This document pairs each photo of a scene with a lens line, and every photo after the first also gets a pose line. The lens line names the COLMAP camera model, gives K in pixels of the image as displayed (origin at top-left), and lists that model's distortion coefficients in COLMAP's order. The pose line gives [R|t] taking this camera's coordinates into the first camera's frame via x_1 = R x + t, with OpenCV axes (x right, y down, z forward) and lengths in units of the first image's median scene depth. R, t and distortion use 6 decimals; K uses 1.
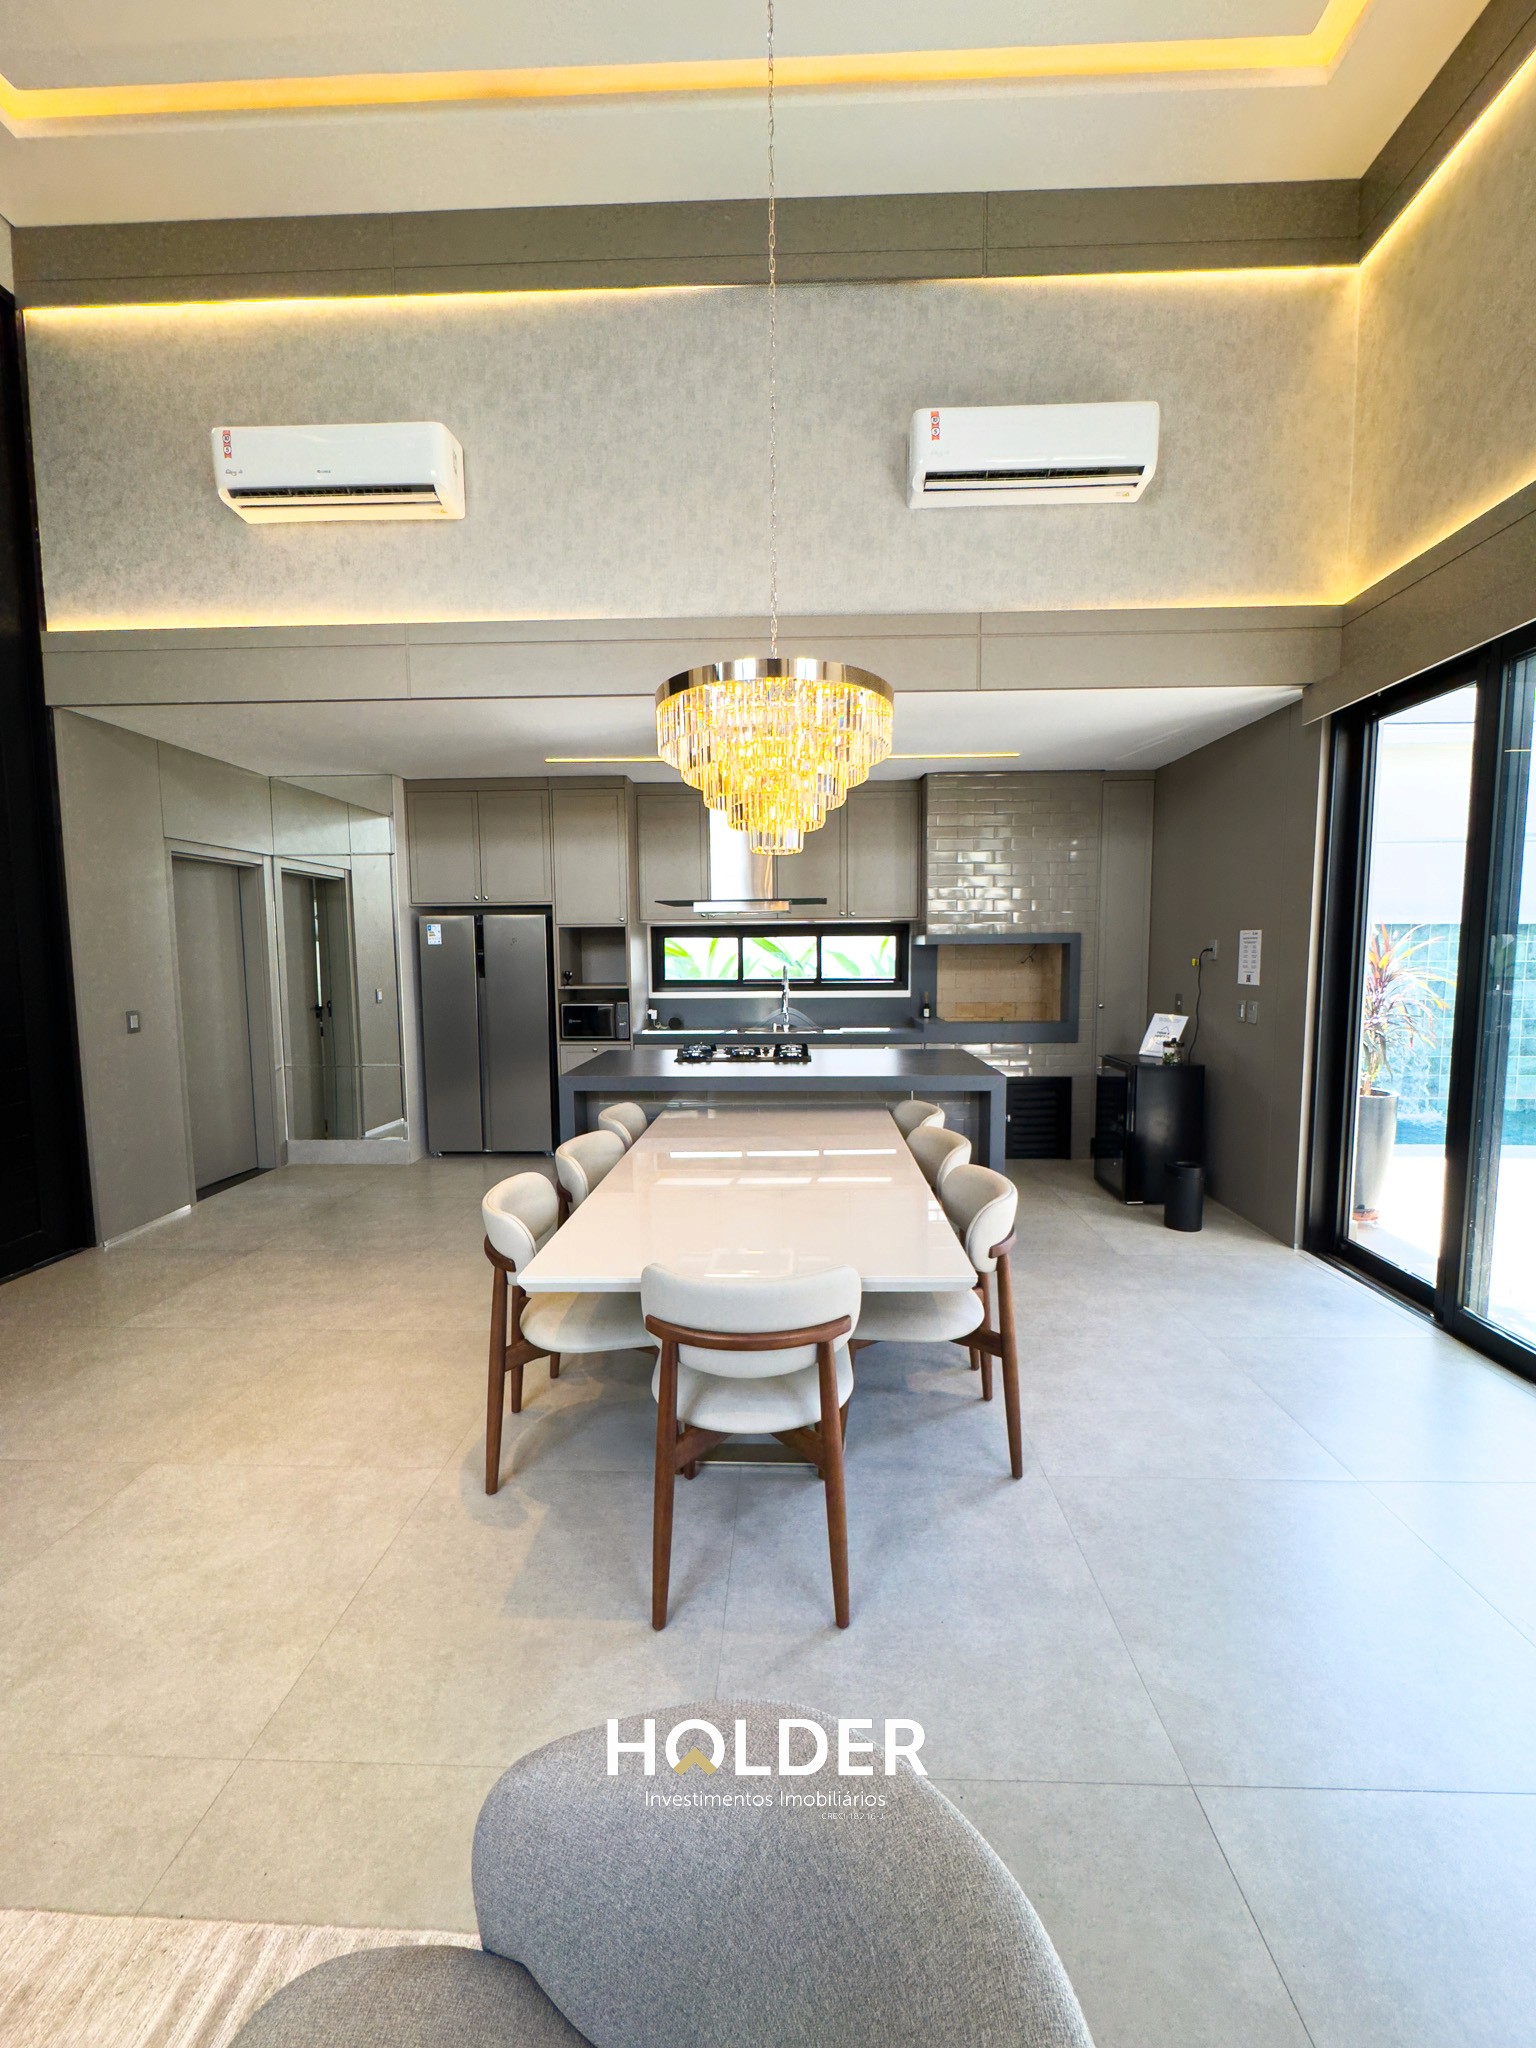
lens RADIAL K [[821.0, 0, 769.4], [0, 821.0, 1028.6], [0, 0, 1]] dist [-0.003273, -0.000778]
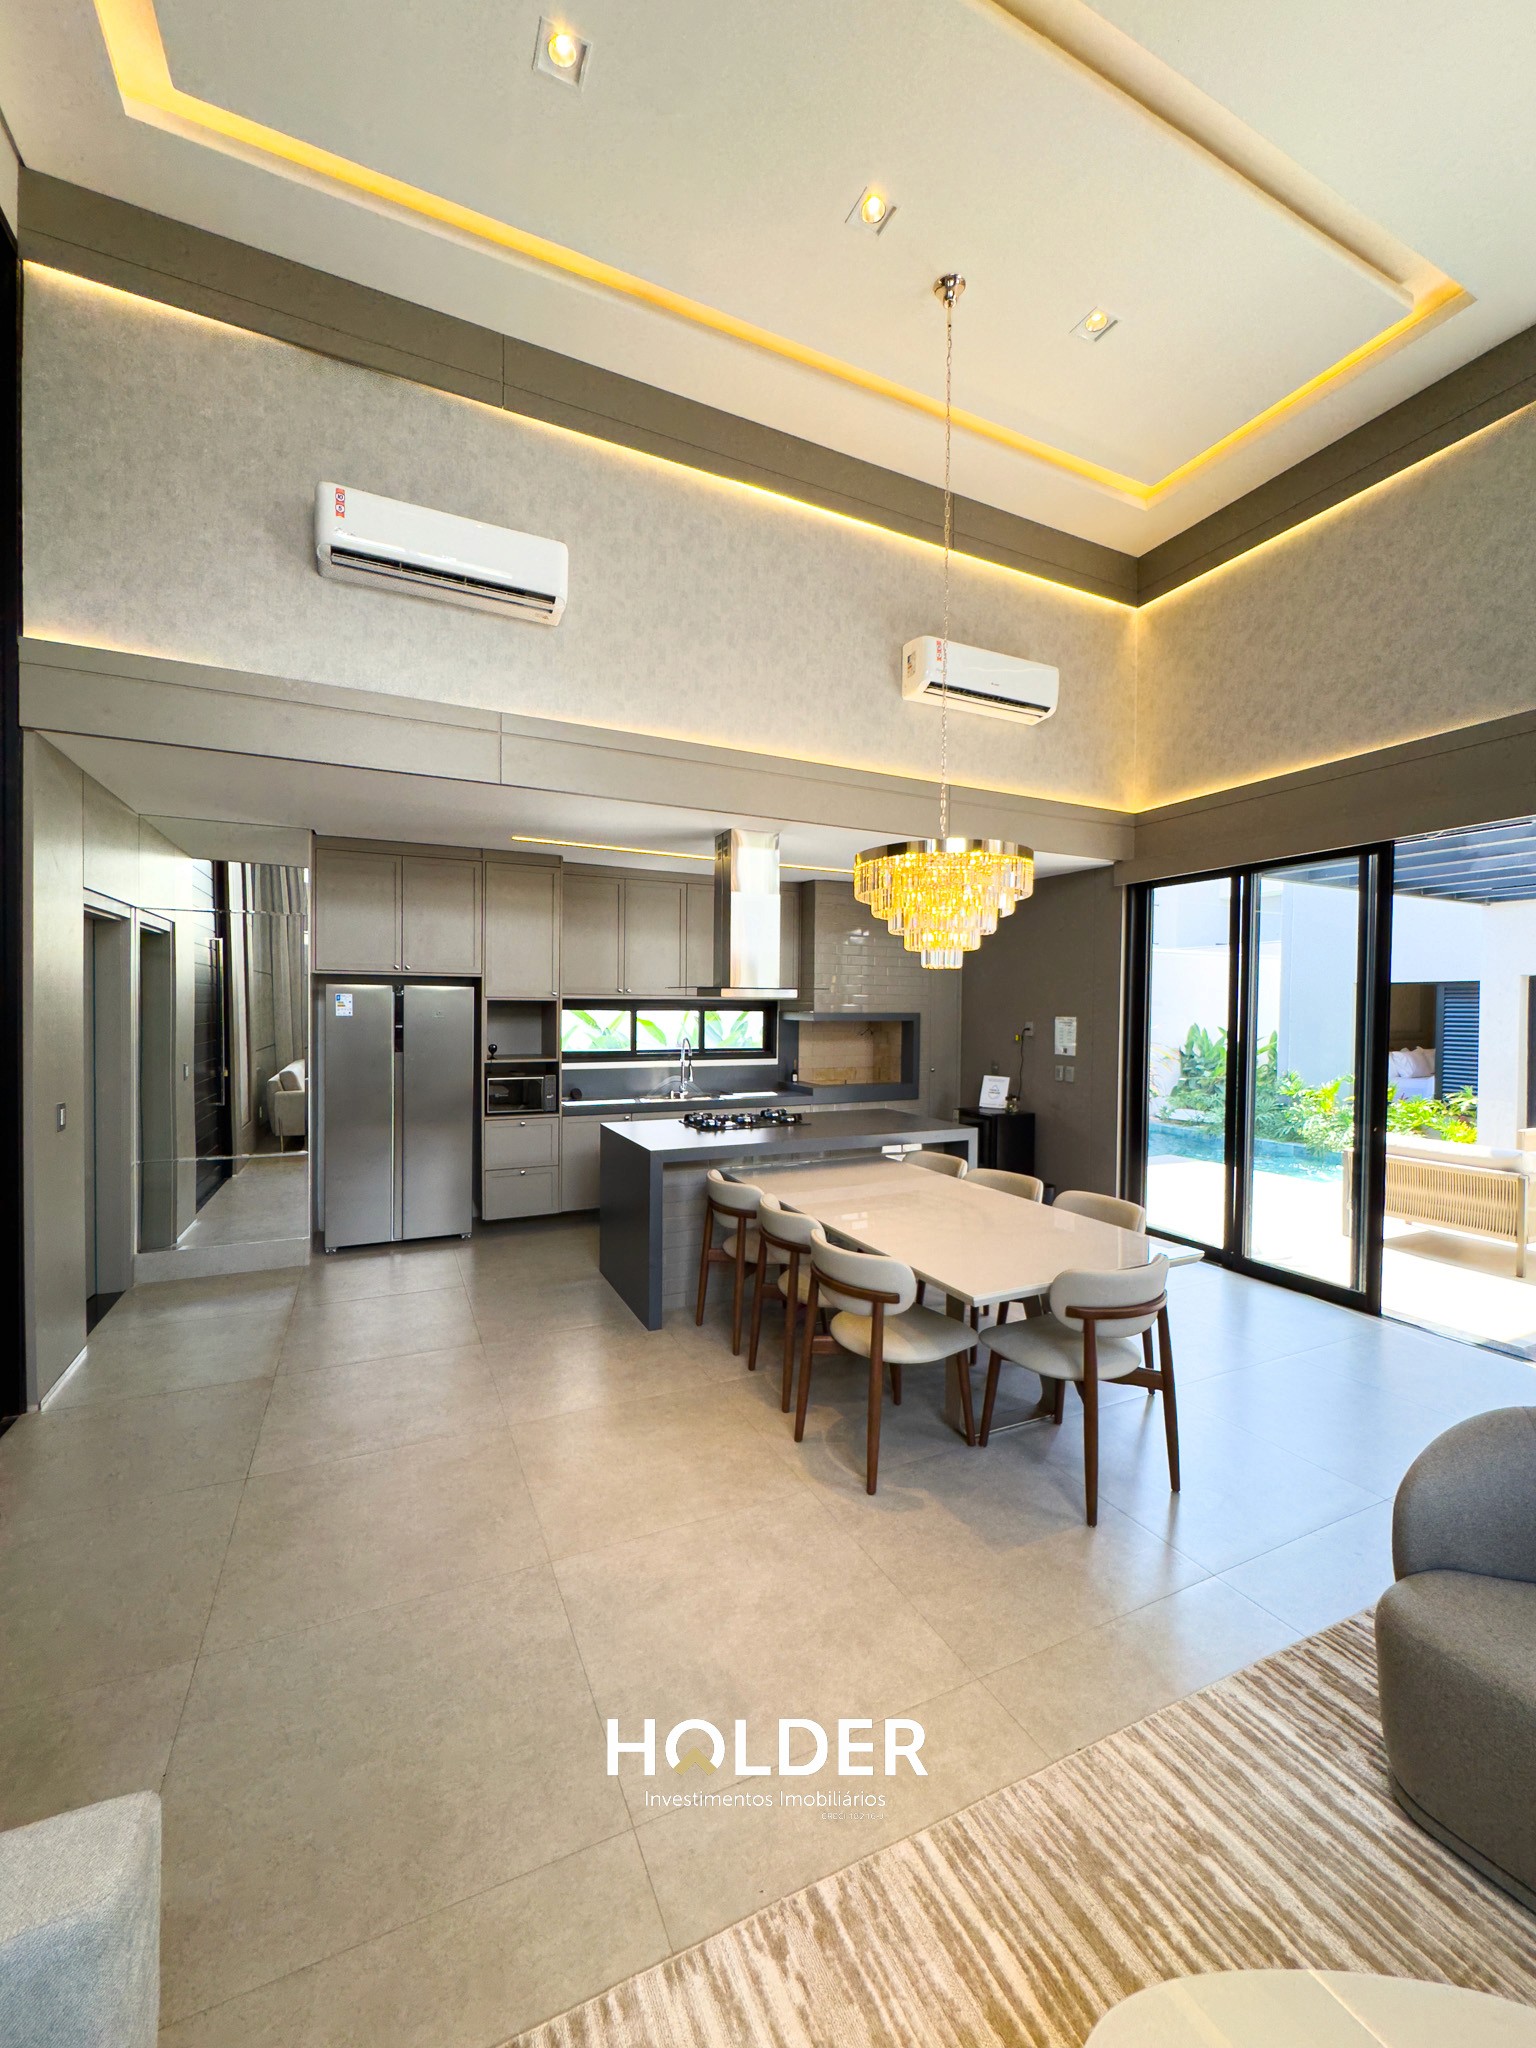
lens RADIAL K [[821.0, 0, 776.1], [0, 821.0, 1028.3], [0, 0, 1]] dist [-0.003273, -0.000778]
pose [[0.884684, 0.004233, 0.466172, -0.593910], [0.027415, 0.997756, -0.061087, -0.030102], [-0.465384, 0.066823, 0.882583, -0.031801]]
